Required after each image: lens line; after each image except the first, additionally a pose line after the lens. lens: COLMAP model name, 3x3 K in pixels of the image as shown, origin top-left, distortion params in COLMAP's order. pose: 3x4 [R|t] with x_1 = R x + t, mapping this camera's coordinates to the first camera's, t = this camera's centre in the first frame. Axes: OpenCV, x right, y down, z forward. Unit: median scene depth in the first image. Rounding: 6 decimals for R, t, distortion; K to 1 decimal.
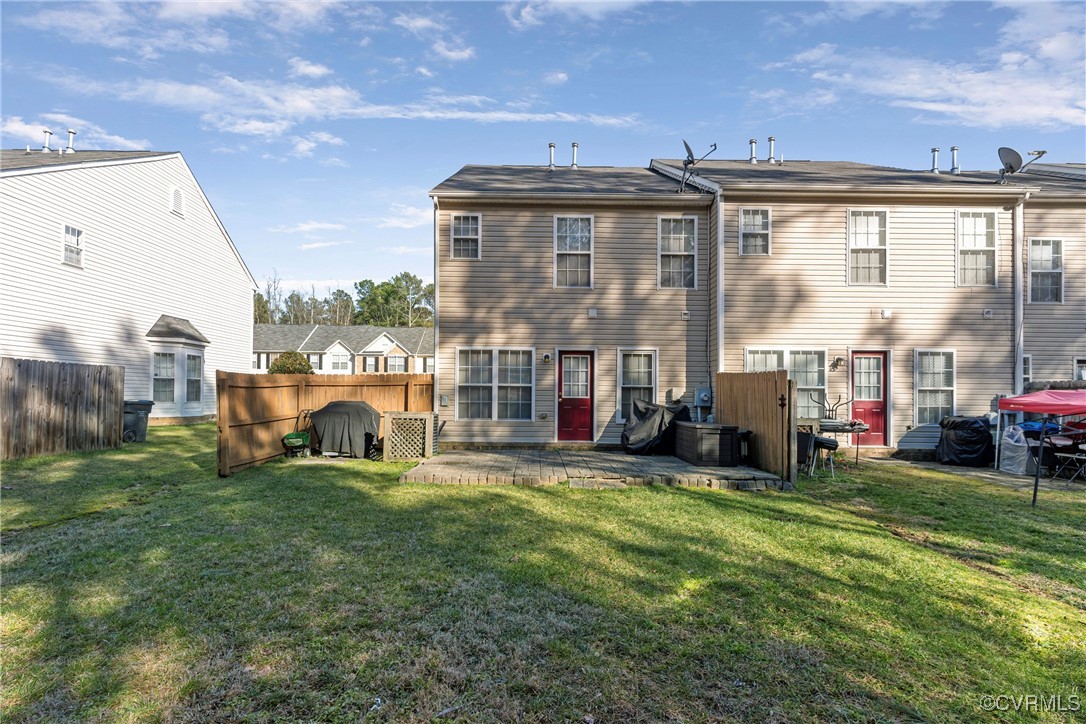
lens RADIAL K [[534.8, 0, 542.2], [0, 534.8, 390.7], [0, 0, 1]] dist [0.001921, 0.000513]
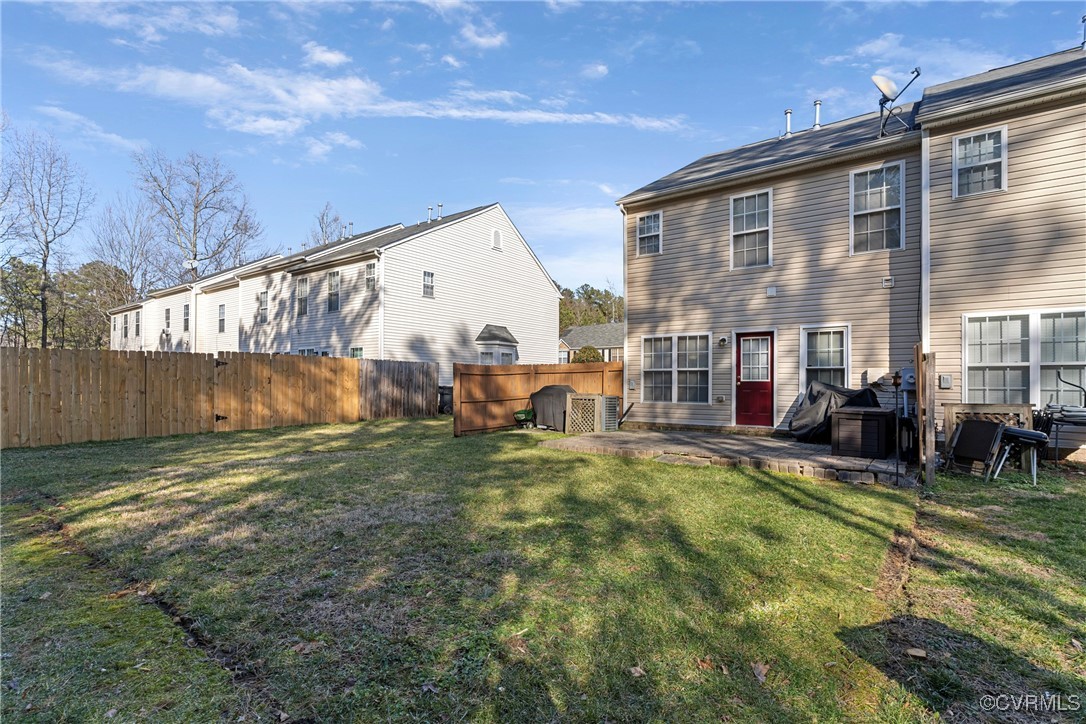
lens RADIAL K [[540.2, 0, 548.0], [0, 540.2, 381.1], [0, 0, 1]] dist [0.003593, 0.000815]
pose [[0.790484, -0.008284, -0.612427, 0.368267], [0.007131, 0.999965, -0.004322, 0.014816], [0.612441, -0.000950, 0.790516, 0.000720]]
